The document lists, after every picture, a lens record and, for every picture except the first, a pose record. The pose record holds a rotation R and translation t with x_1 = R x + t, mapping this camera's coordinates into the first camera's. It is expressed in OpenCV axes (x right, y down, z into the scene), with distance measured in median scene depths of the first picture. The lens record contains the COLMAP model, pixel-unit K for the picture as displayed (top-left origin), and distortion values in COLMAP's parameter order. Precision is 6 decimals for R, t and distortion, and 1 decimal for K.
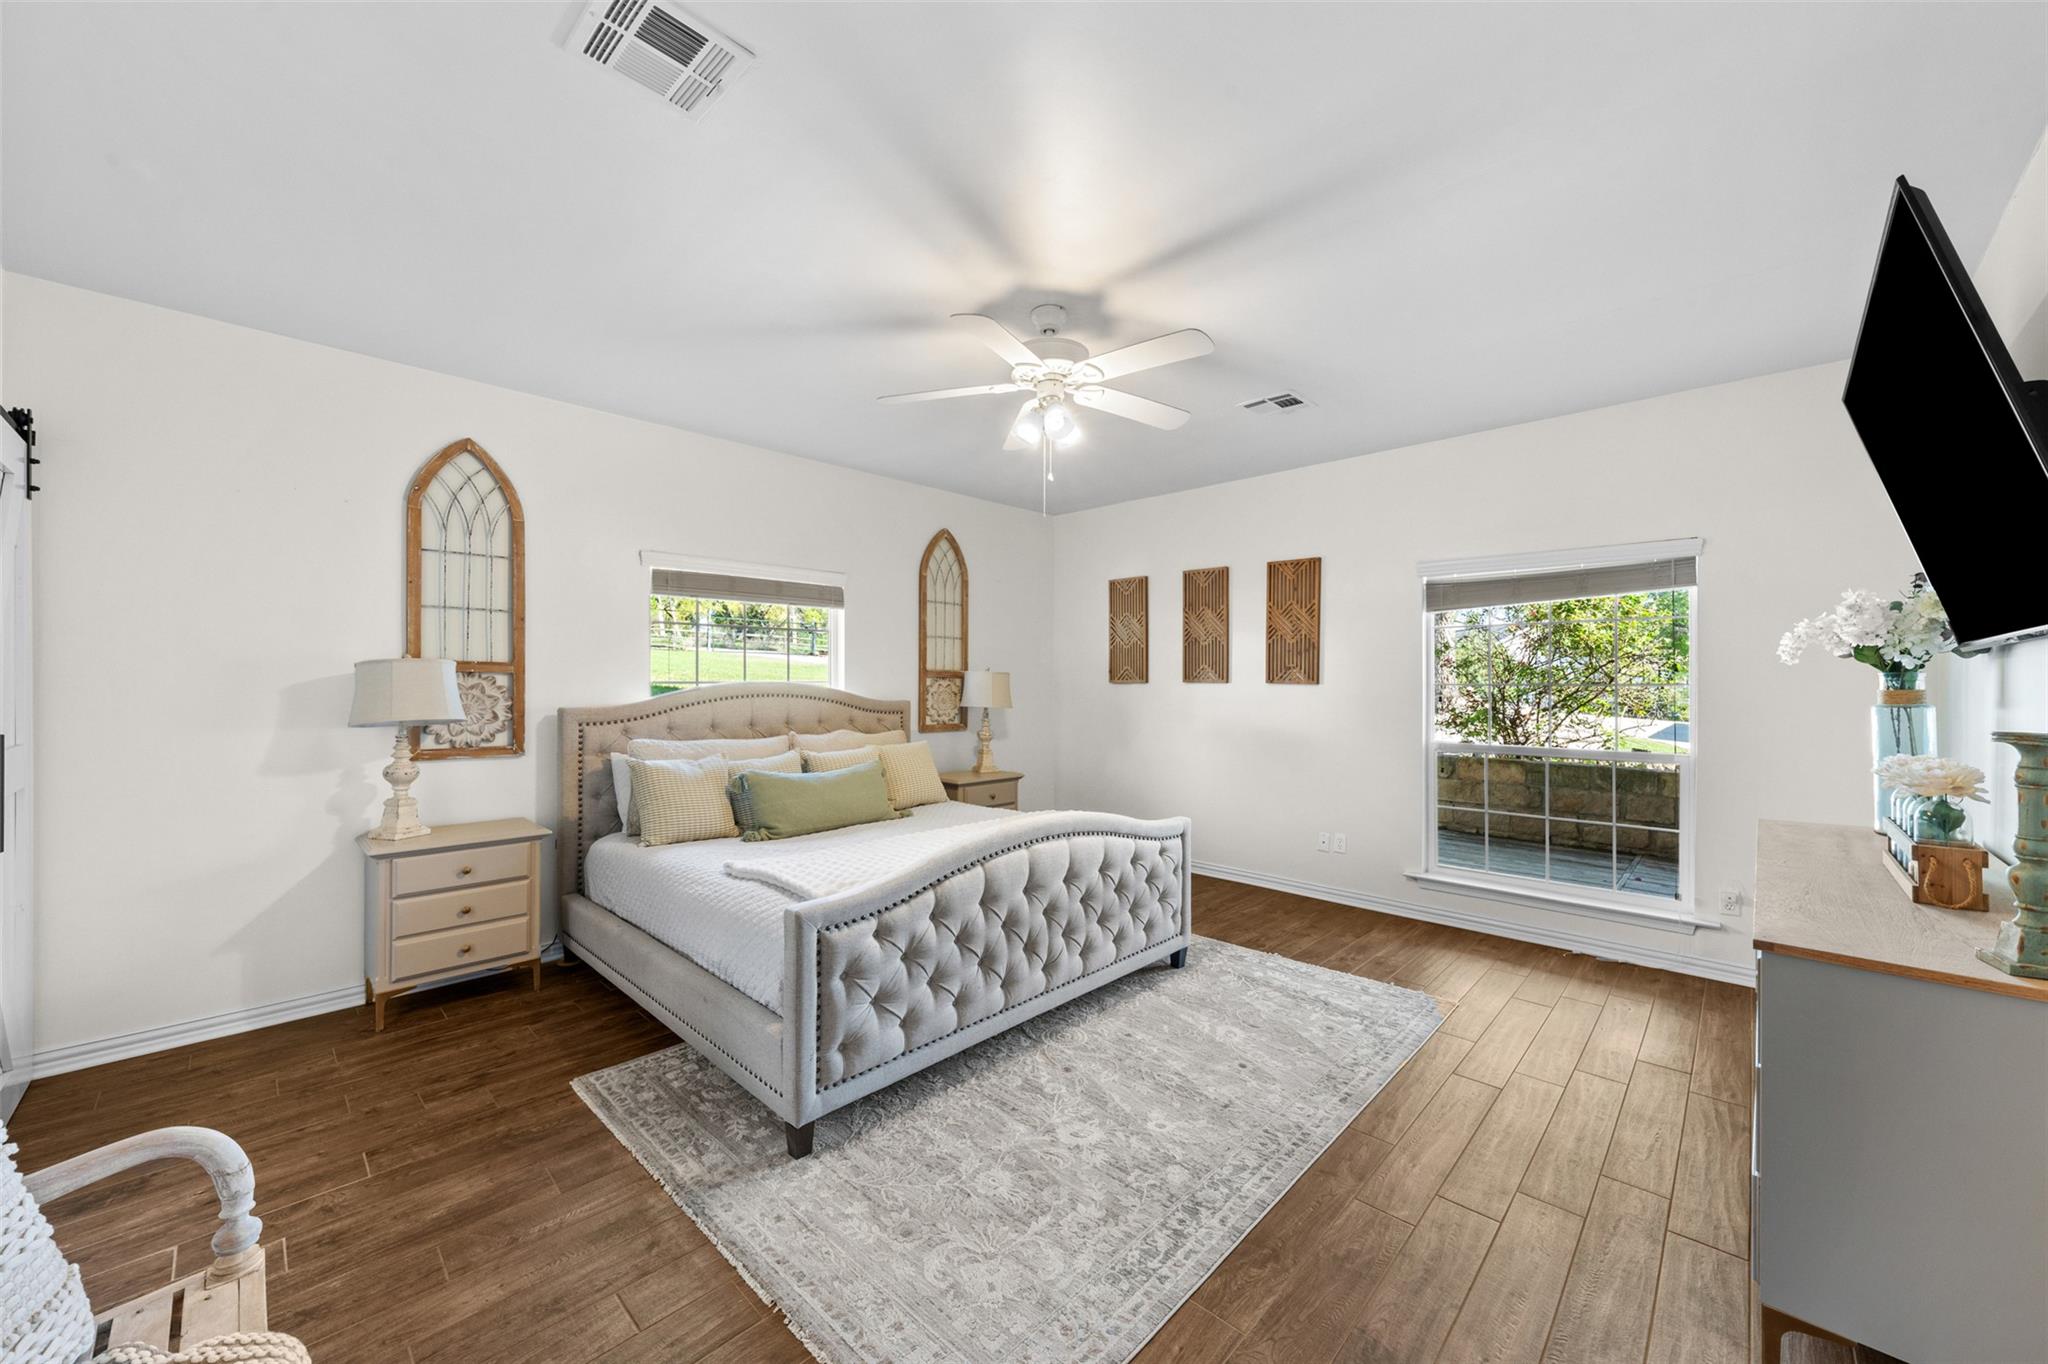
lens RADIAL K [[751.3, 0, 1024.0], [0, 751.3, 682.0], [0, 0, 1]] dist [-0.010865, 0.000000]
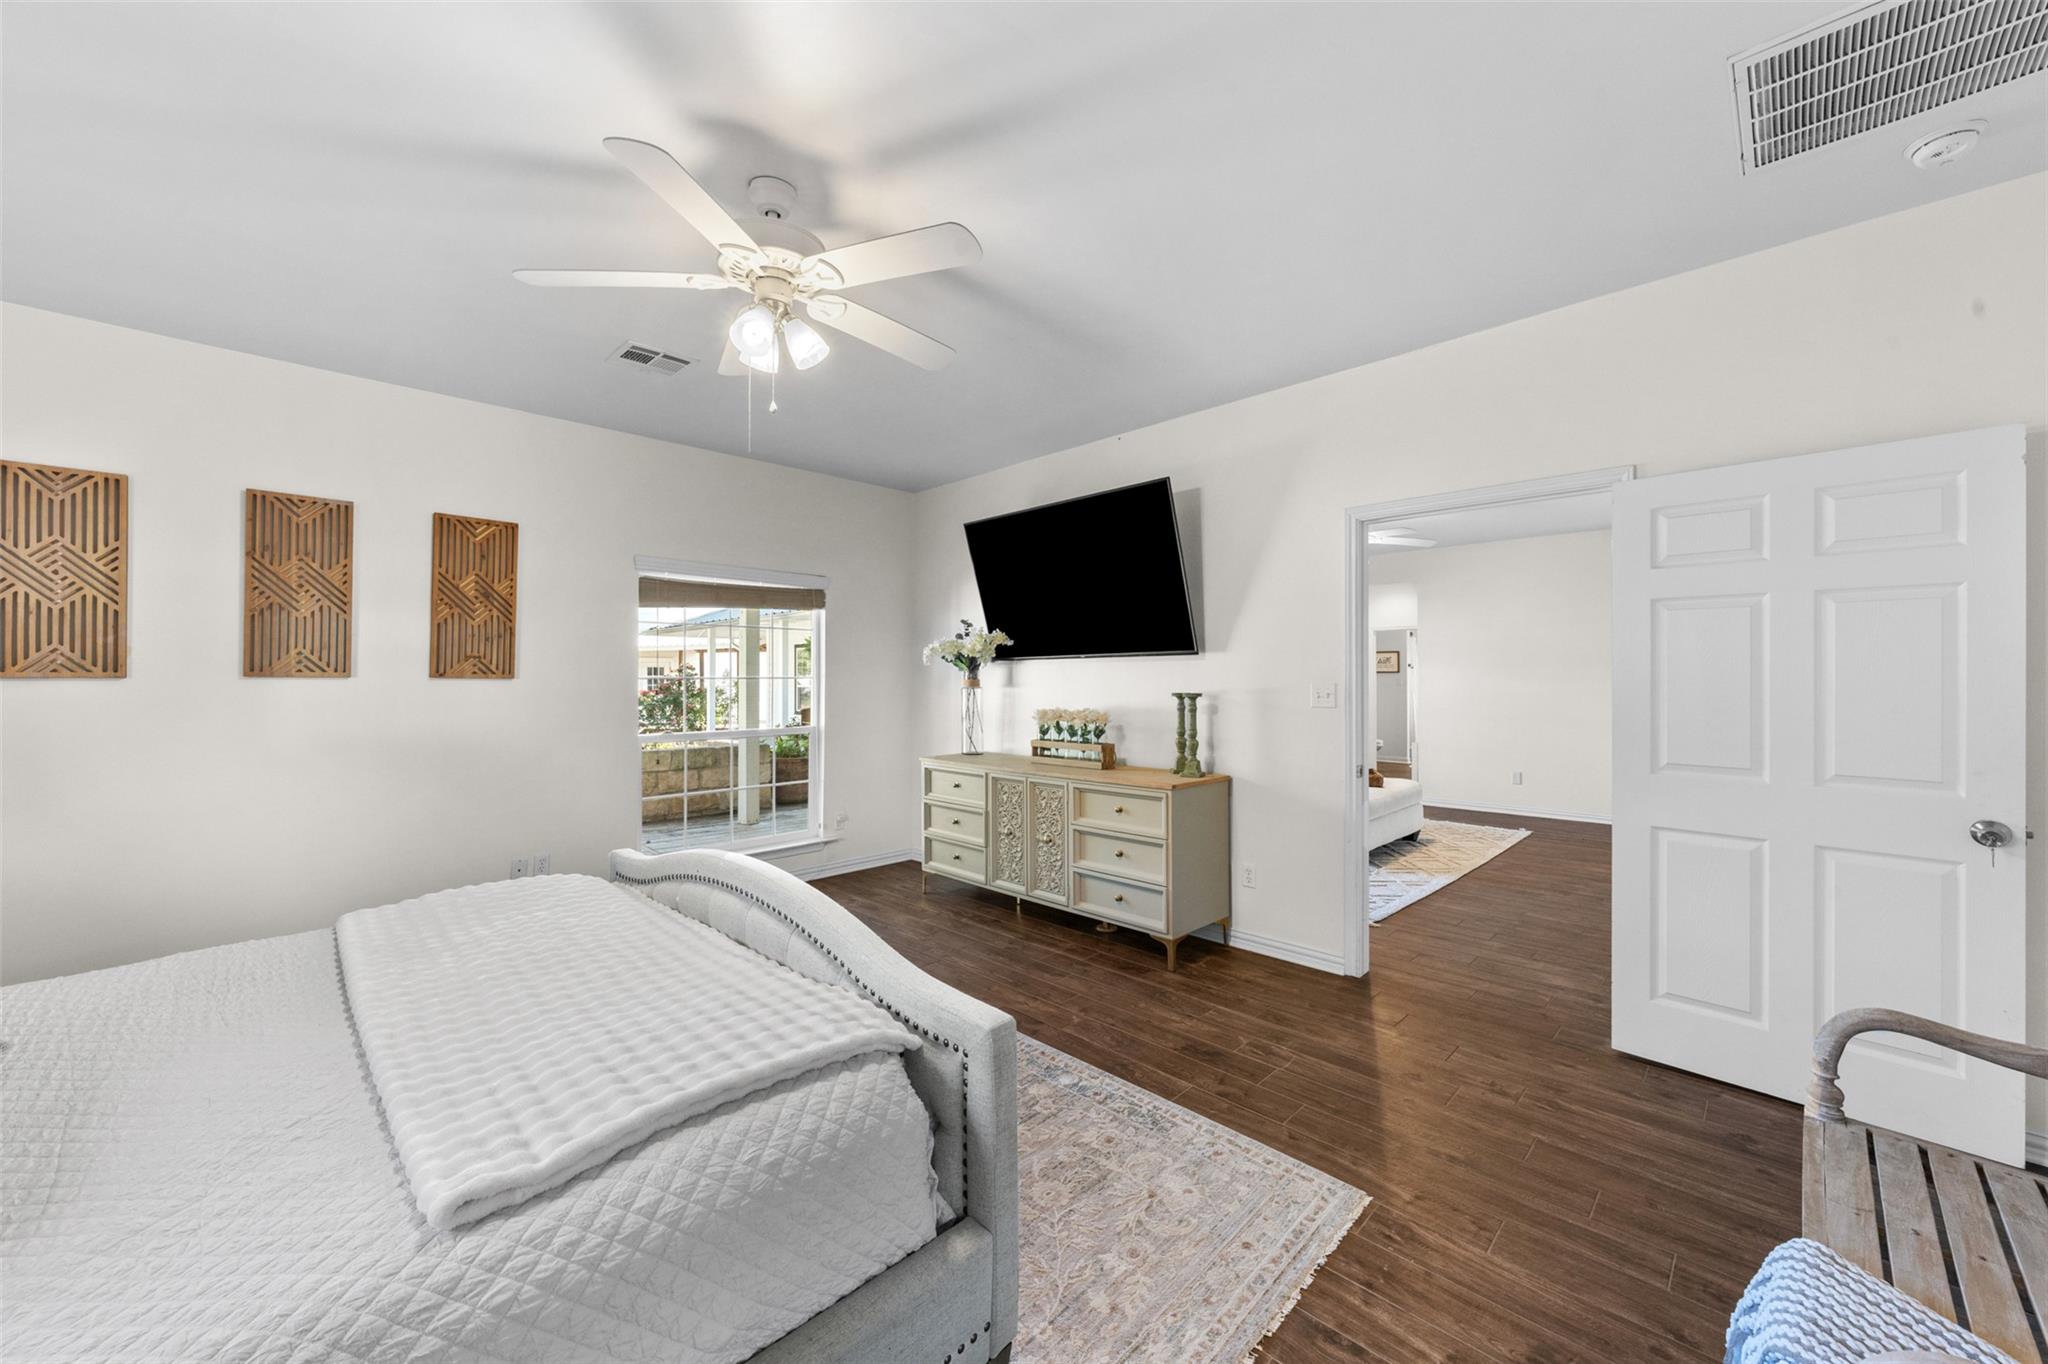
lens RADIAL K [[777.9, 0, 1024.0], [0, 777.9, 682.0], [0, 0, 1]] dist [-0.000153, -0.000004]
pose [[0.014676, -0.008373, 0.999857, -0.601248], [0.001325, 0.999964, 0.008355, -0.000457], [-0.999891, 0.001202, 0.014686, 0.589162]]
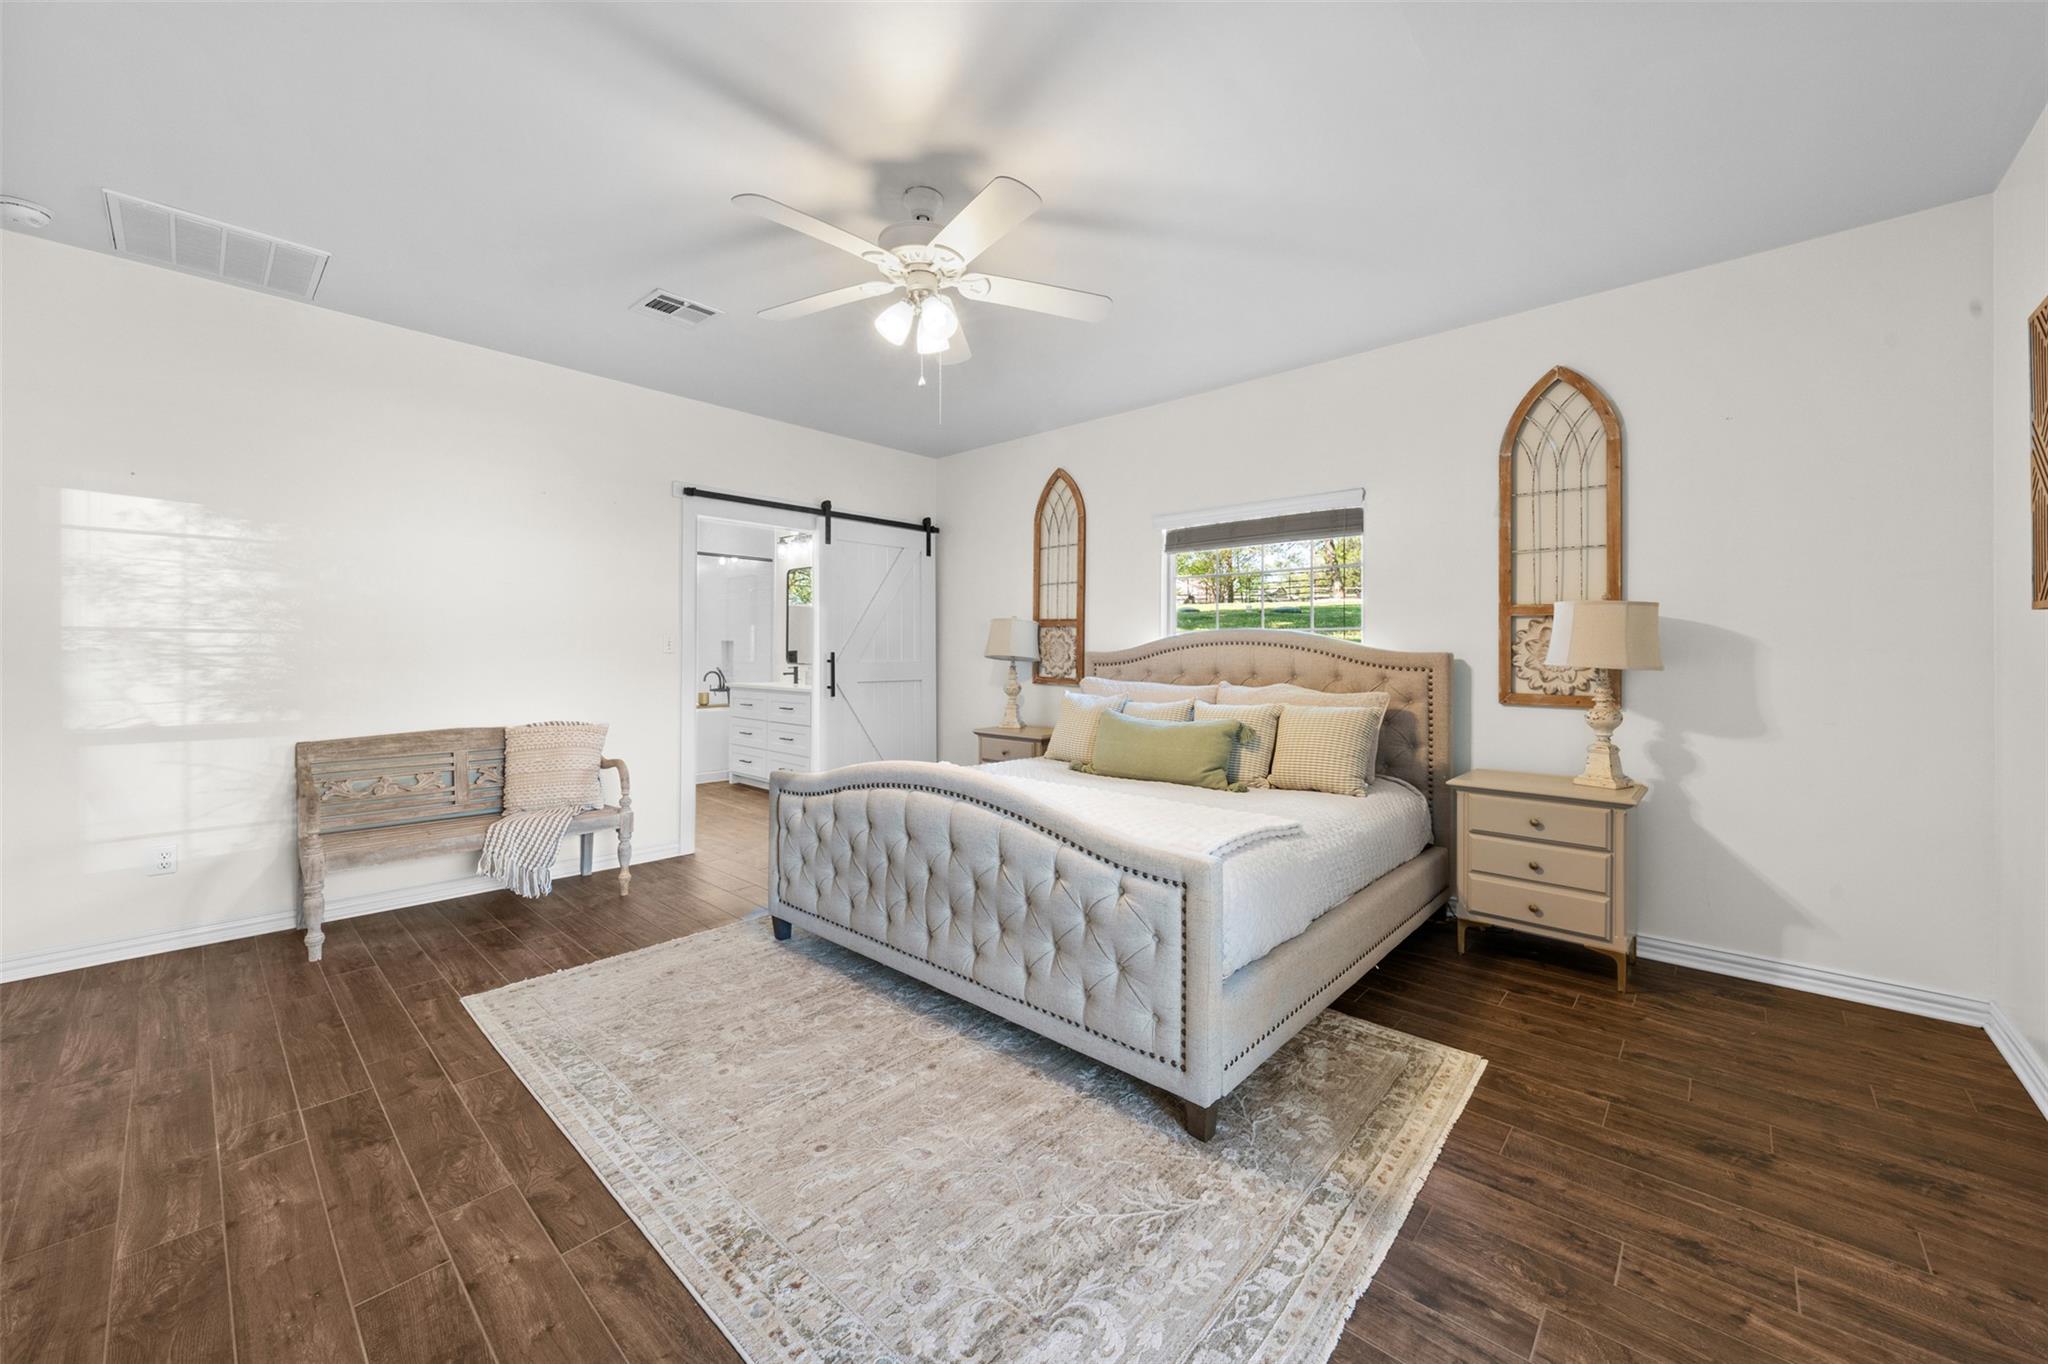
lens RADIAL K [[775.6, 0, 1032.1], [0, 775.6, 642.1], [0, 0, 1]] dist [0.001521, 0.000128]
pose [[0.036713, -0.013036, -0.999241, 0.778780], [-0.002507, 0.999911, -0.013137, 0.037048], [0.999323, 0.002988, 0.036677, 0.883399]]
